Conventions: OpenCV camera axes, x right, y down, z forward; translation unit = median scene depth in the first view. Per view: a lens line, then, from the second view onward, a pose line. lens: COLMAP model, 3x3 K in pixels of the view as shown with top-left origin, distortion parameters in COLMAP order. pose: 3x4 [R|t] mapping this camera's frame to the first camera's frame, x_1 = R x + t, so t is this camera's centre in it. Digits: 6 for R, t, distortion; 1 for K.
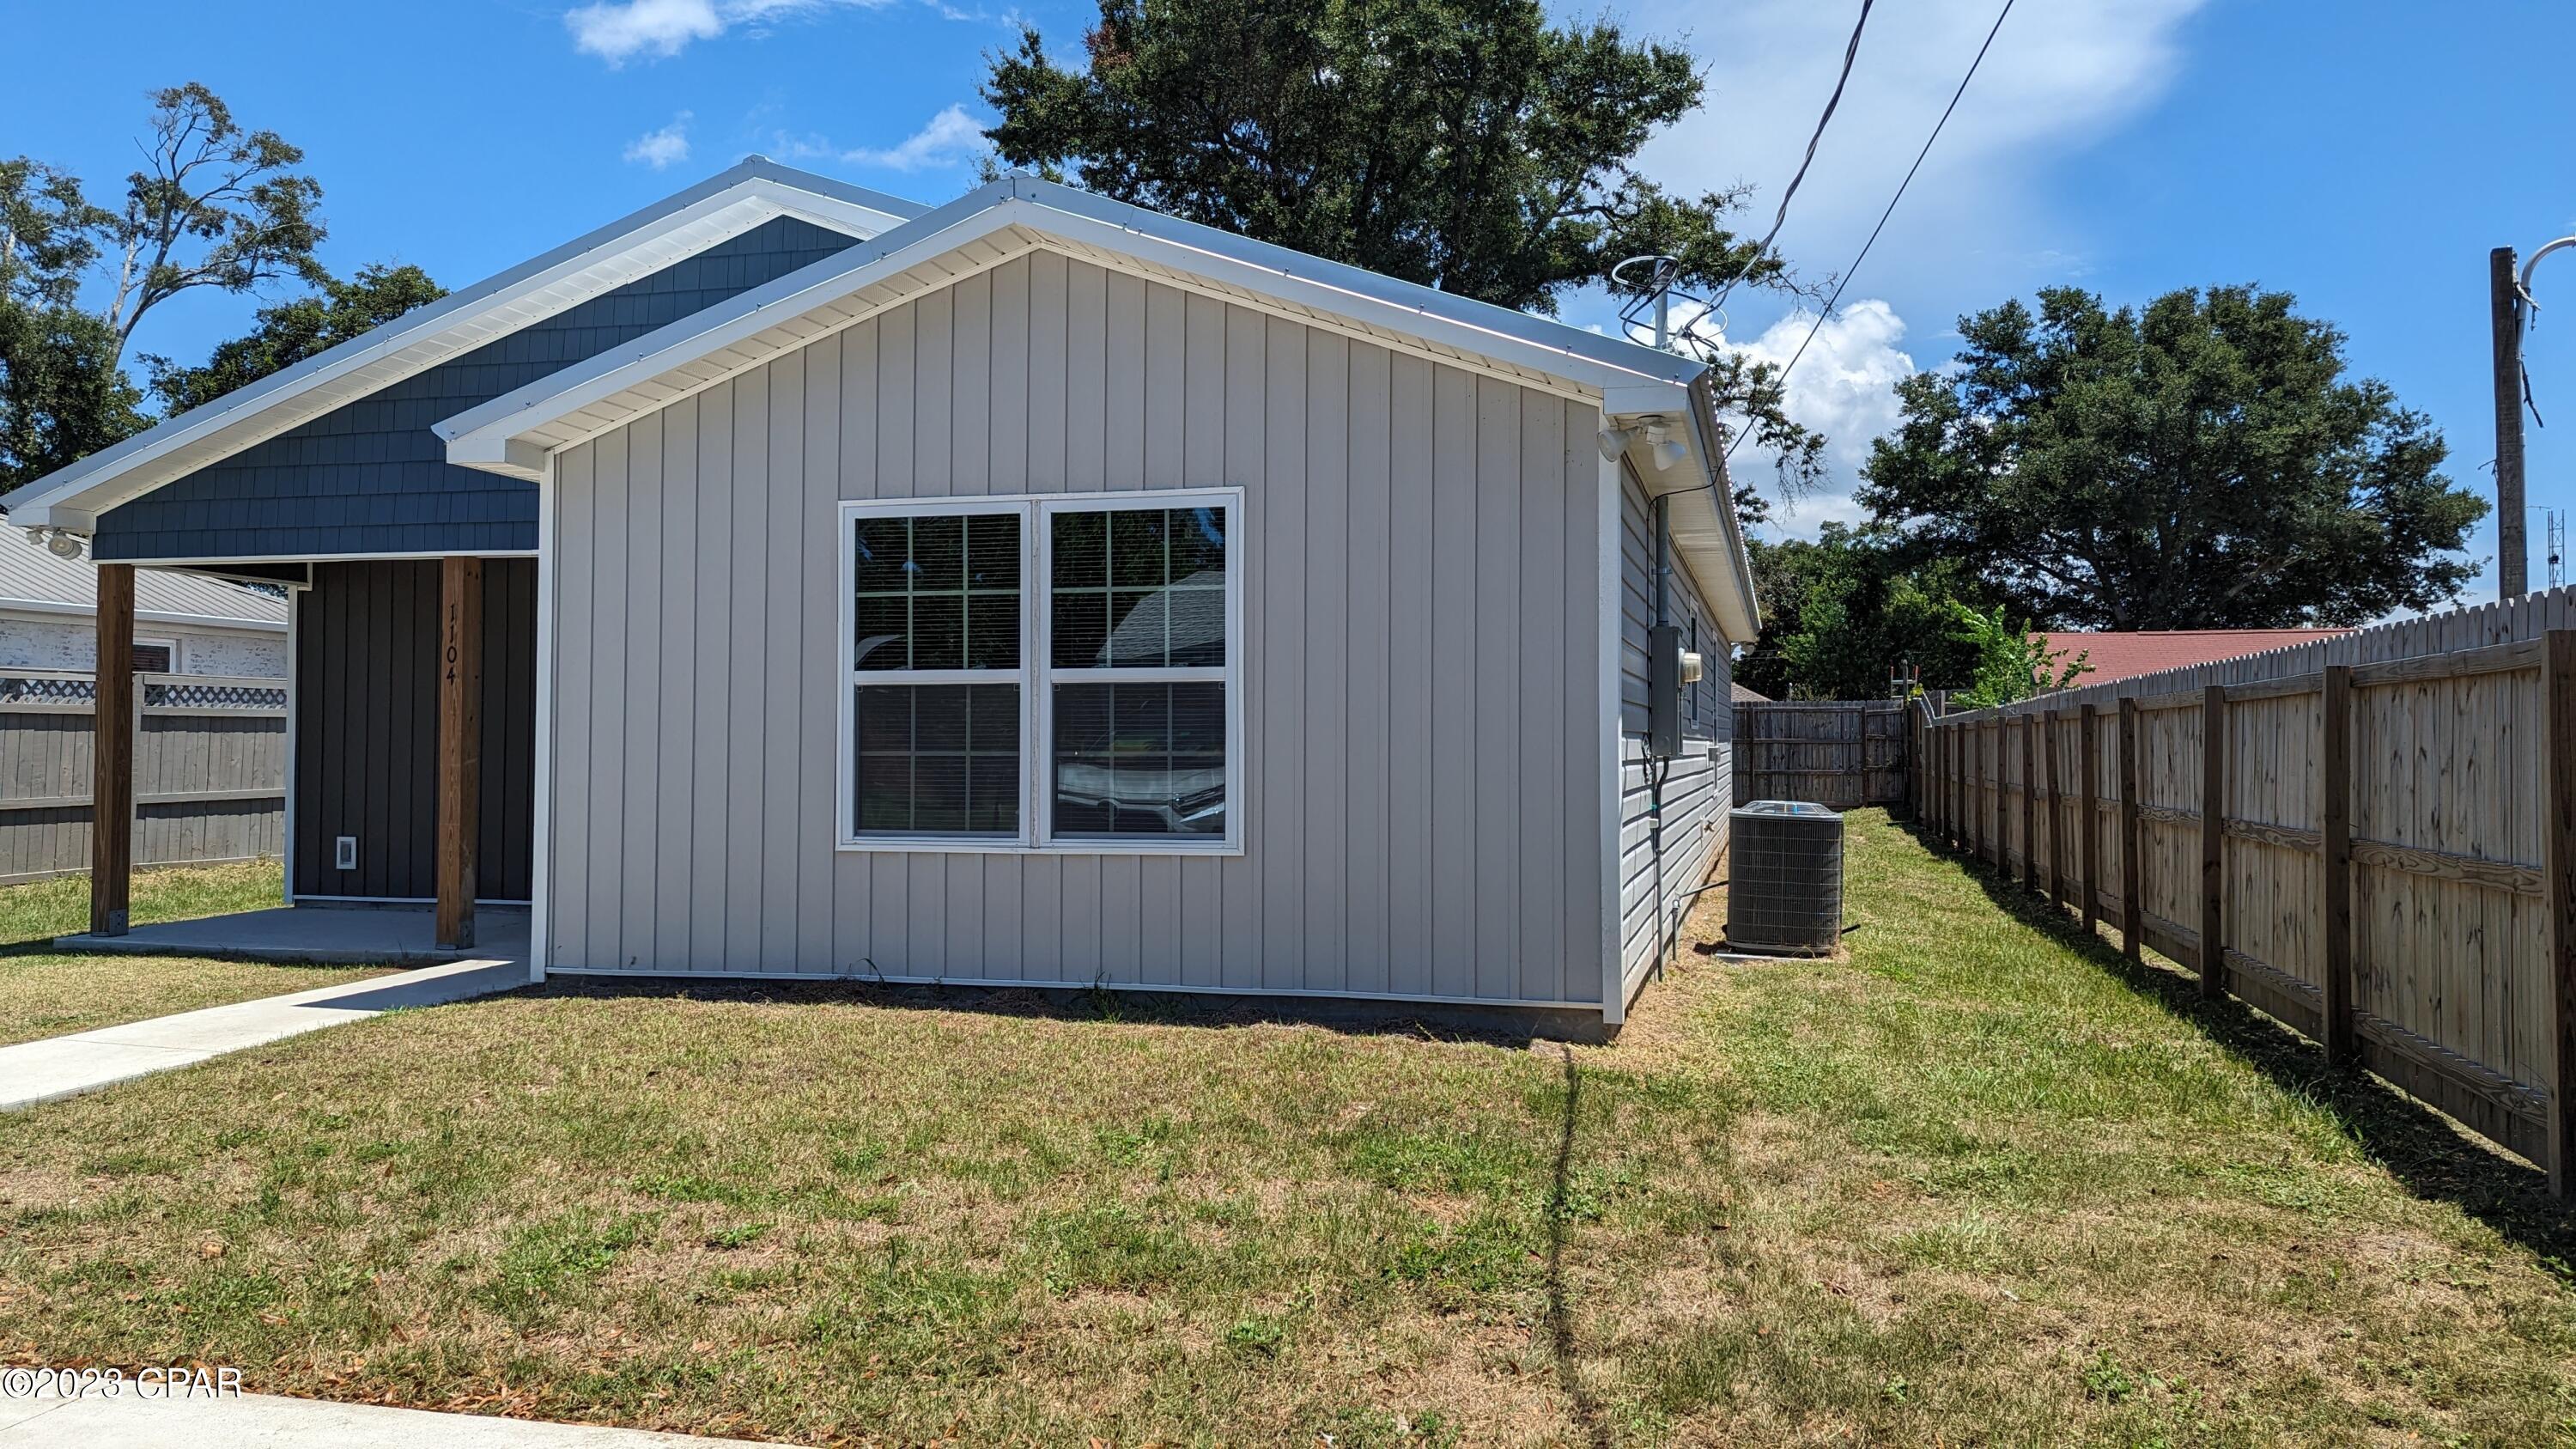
lens RADIAL K [[1833.6, 0, 1292.0], [0, 1833.6, 680.2], [0, 0, 1]] dist [0.063990, -0.073239]
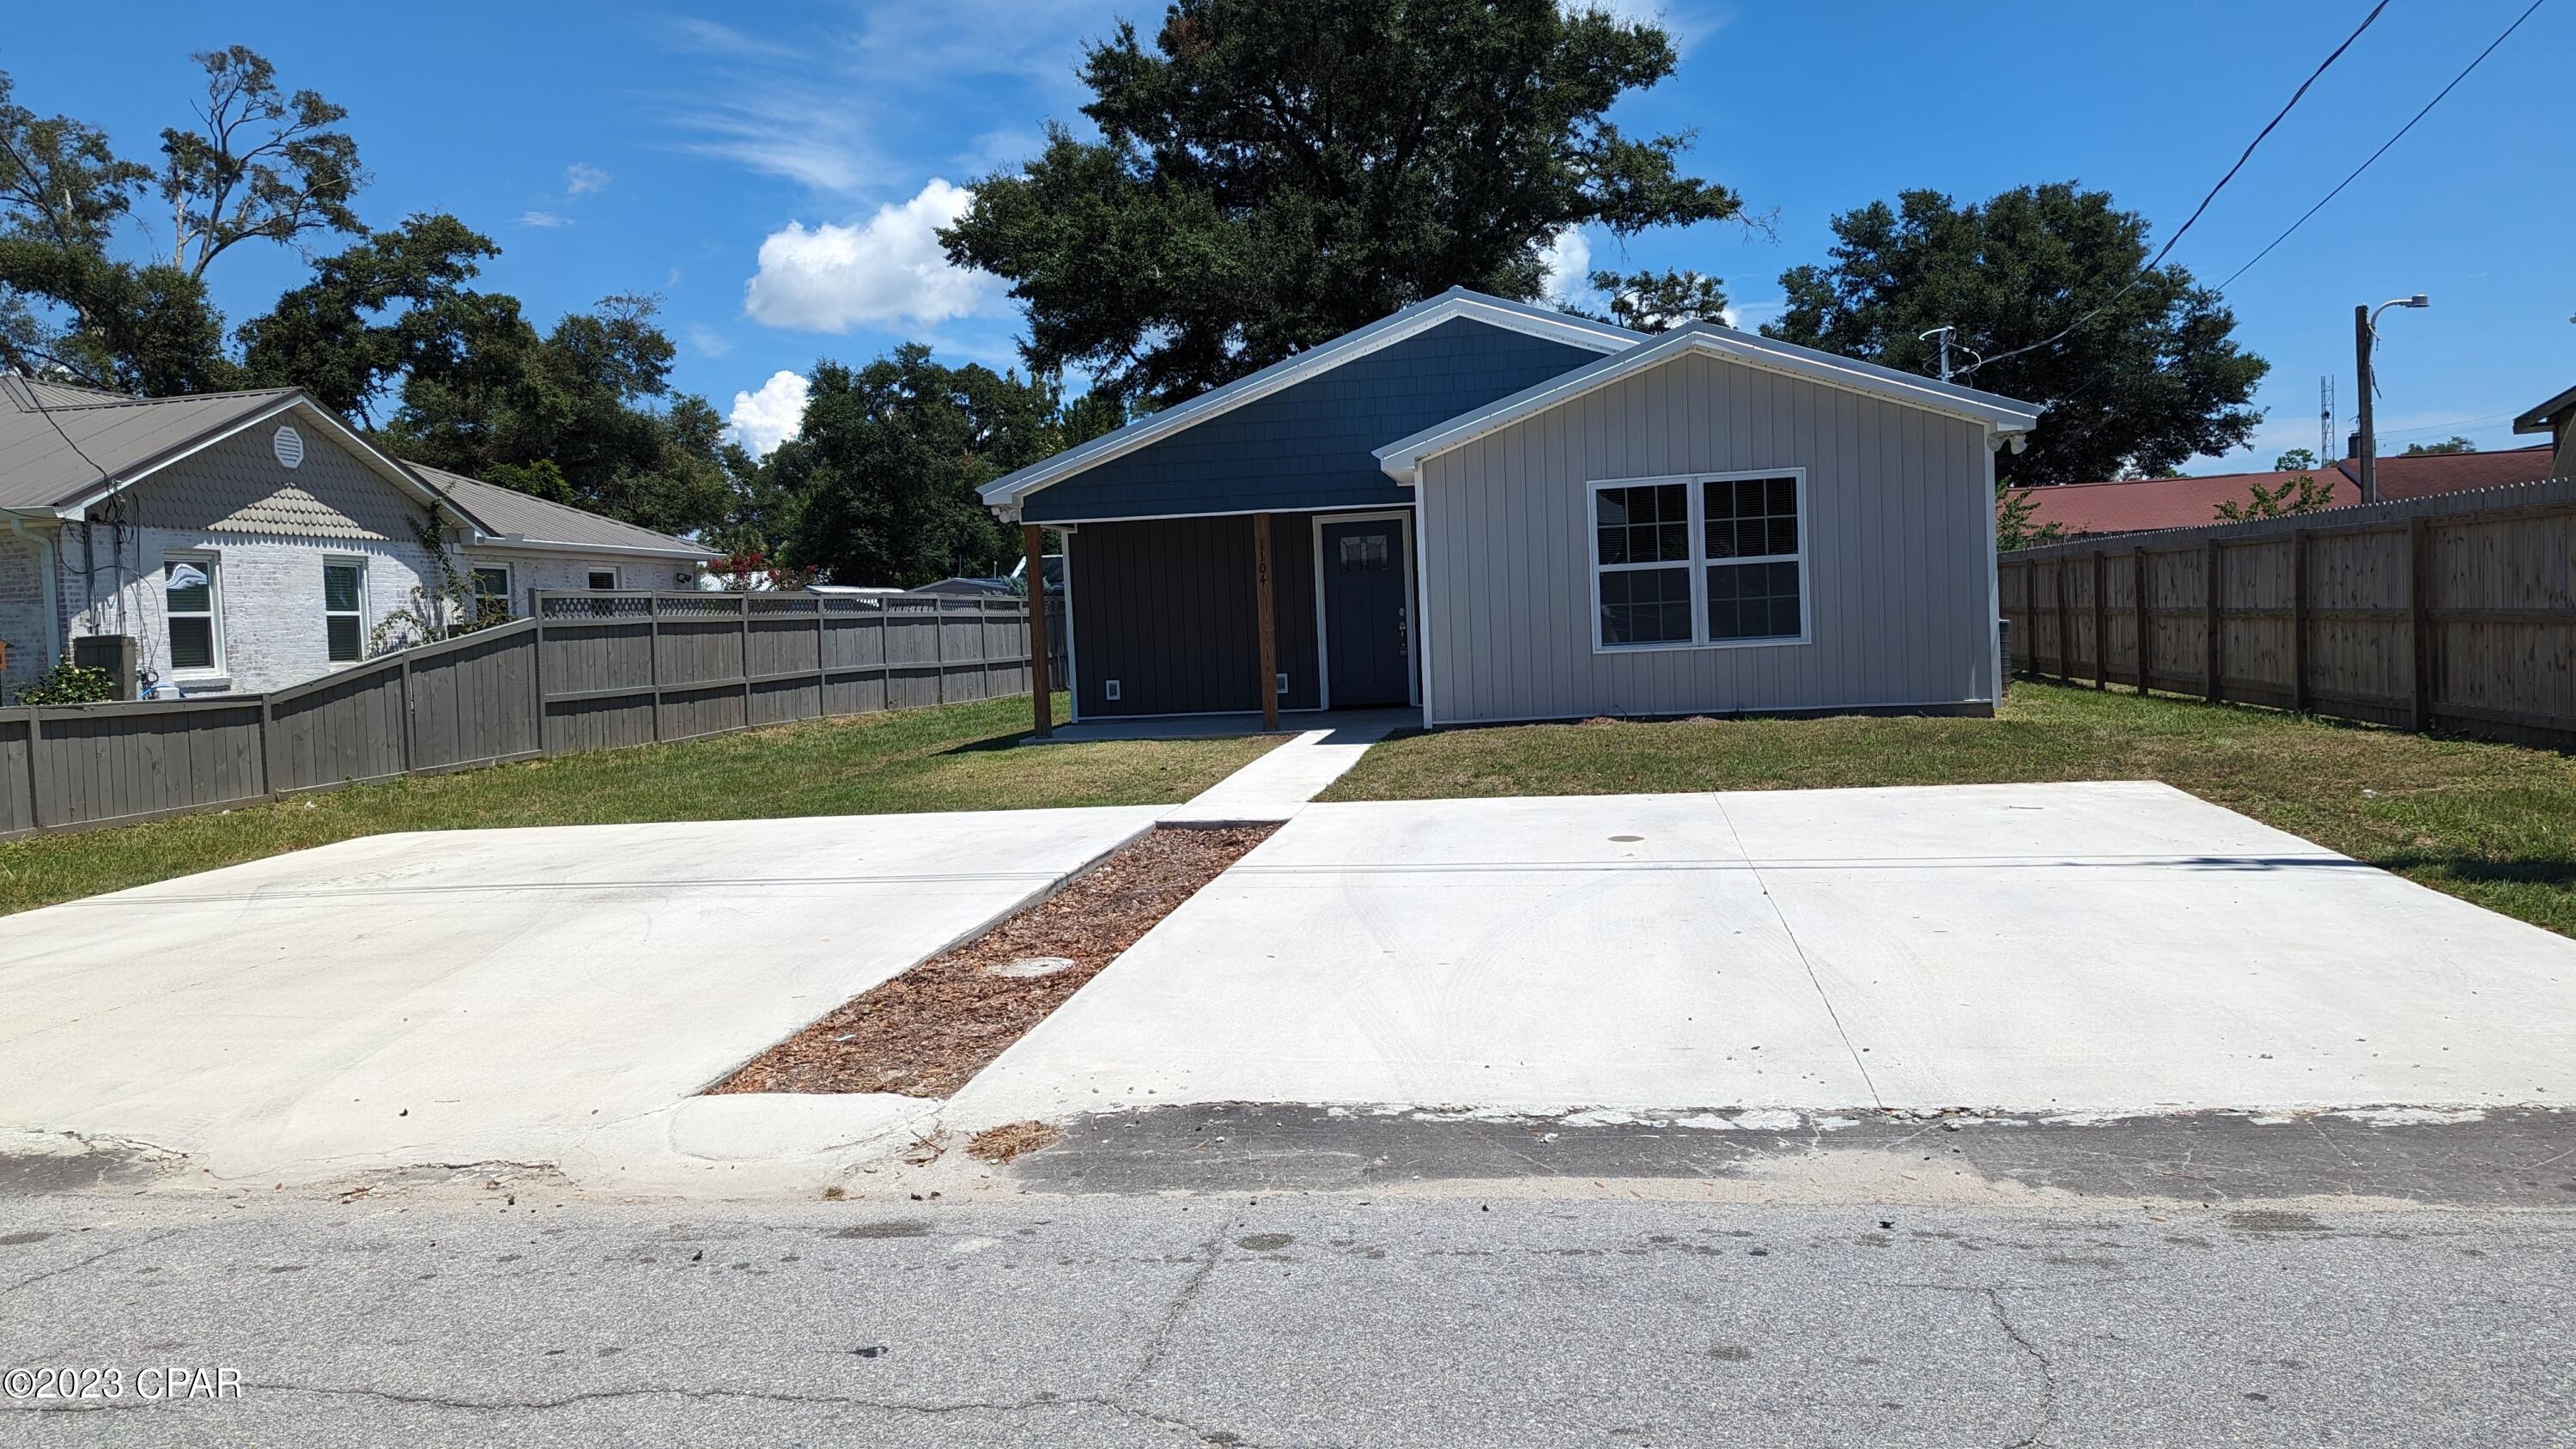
lens RADIAL K [[1828.1, 0, 1281.7], [0, 1828.1, 688.1], [0, 0, 1]] dist [0.066429, -0.070160]
pose [[0.994322, -0.052567, 0.092519, -0.329521], [0.045783, 0.996209, 0.073976, -0.014817], [-0.096057, -0.069320, 0.992959, -0.414327]]
